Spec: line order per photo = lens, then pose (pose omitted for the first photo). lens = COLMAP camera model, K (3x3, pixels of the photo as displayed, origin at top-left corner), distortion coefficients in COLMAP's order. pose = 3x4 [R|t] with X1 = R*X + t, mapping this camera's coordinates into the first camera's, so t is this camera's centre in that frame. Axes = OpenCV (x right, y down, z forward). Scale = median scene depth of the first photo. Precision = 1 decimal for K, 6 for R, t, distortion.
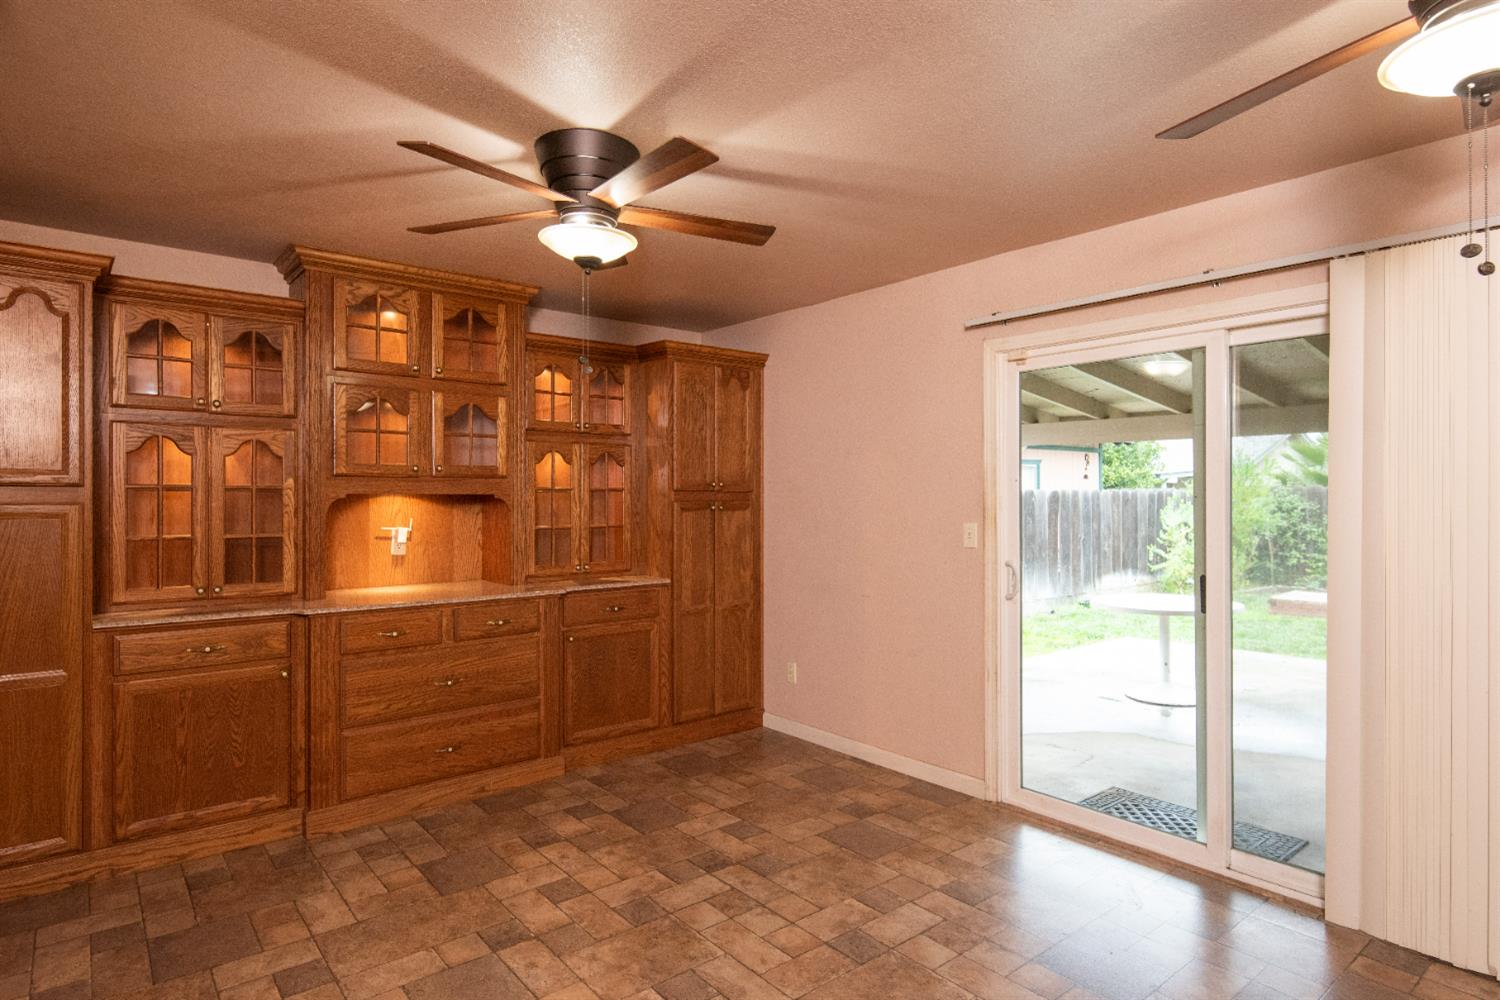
lens RADIAL K [[830.8, 0, 750.0], [0, 830.8, 500.0], [0, 0, 1]] dist [0.002900, 0.001451]
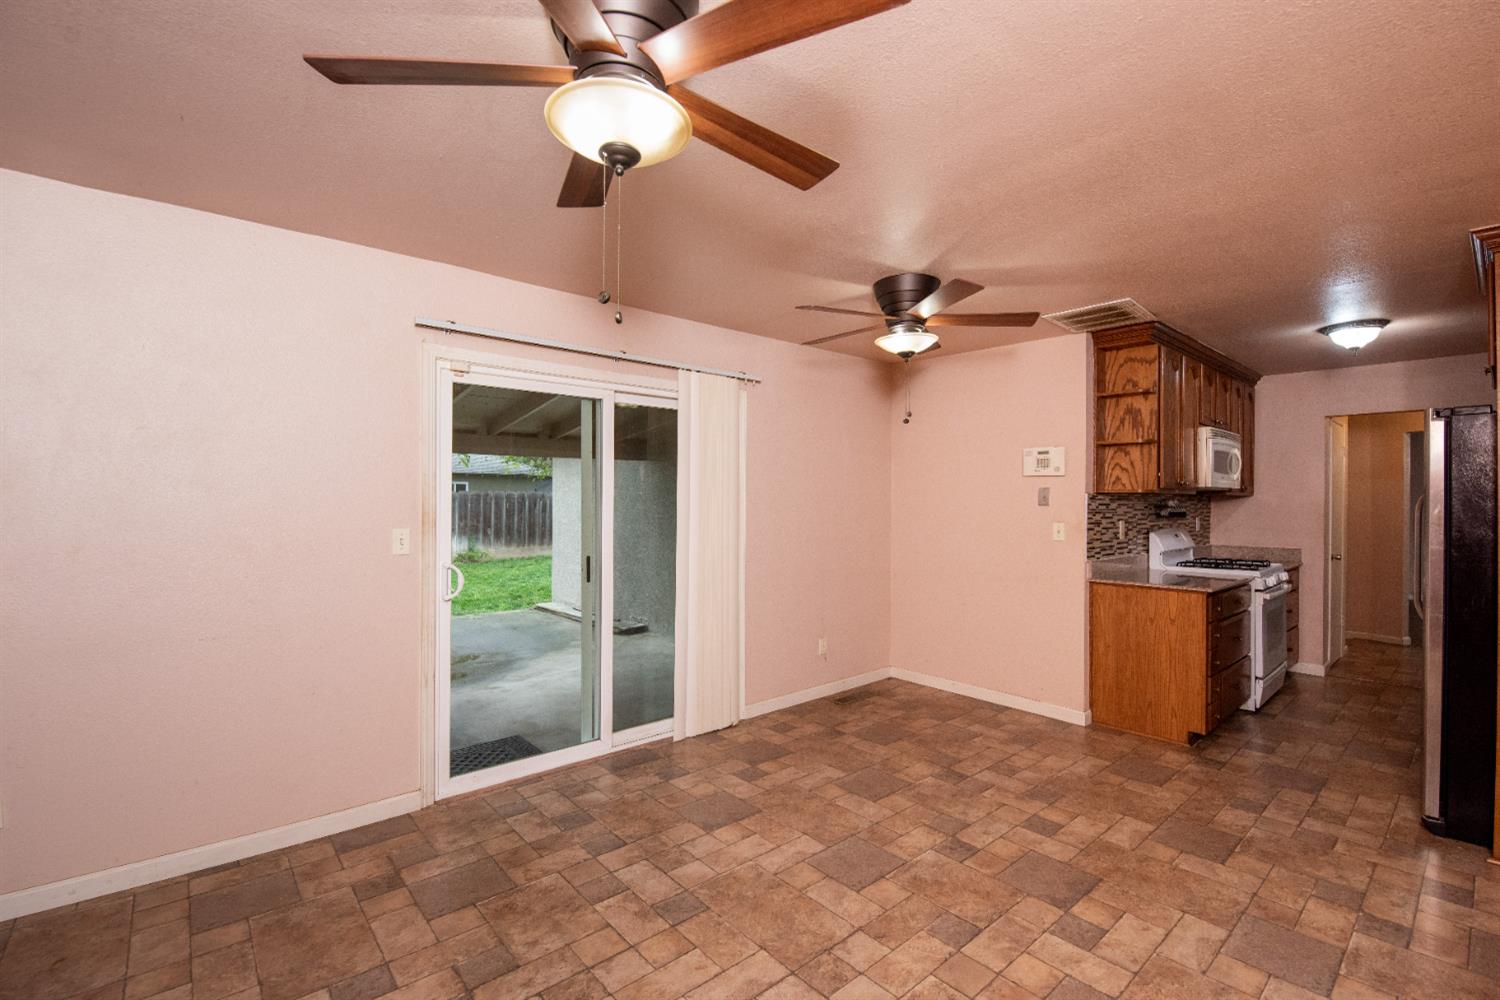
lens RADIAL K [[672.5, 0, 747.6], [0, 672.5, 492.7], [0, 0, 1]] dist [-0.001201, -0.010820]
pose [[-0.044666, 0.009461, 0.998957, -0.618146], [-0.001760, 0.999953, -0.009549, -0.007399], [-0.999000, -0.002185, -0.044647, 0.759776]]
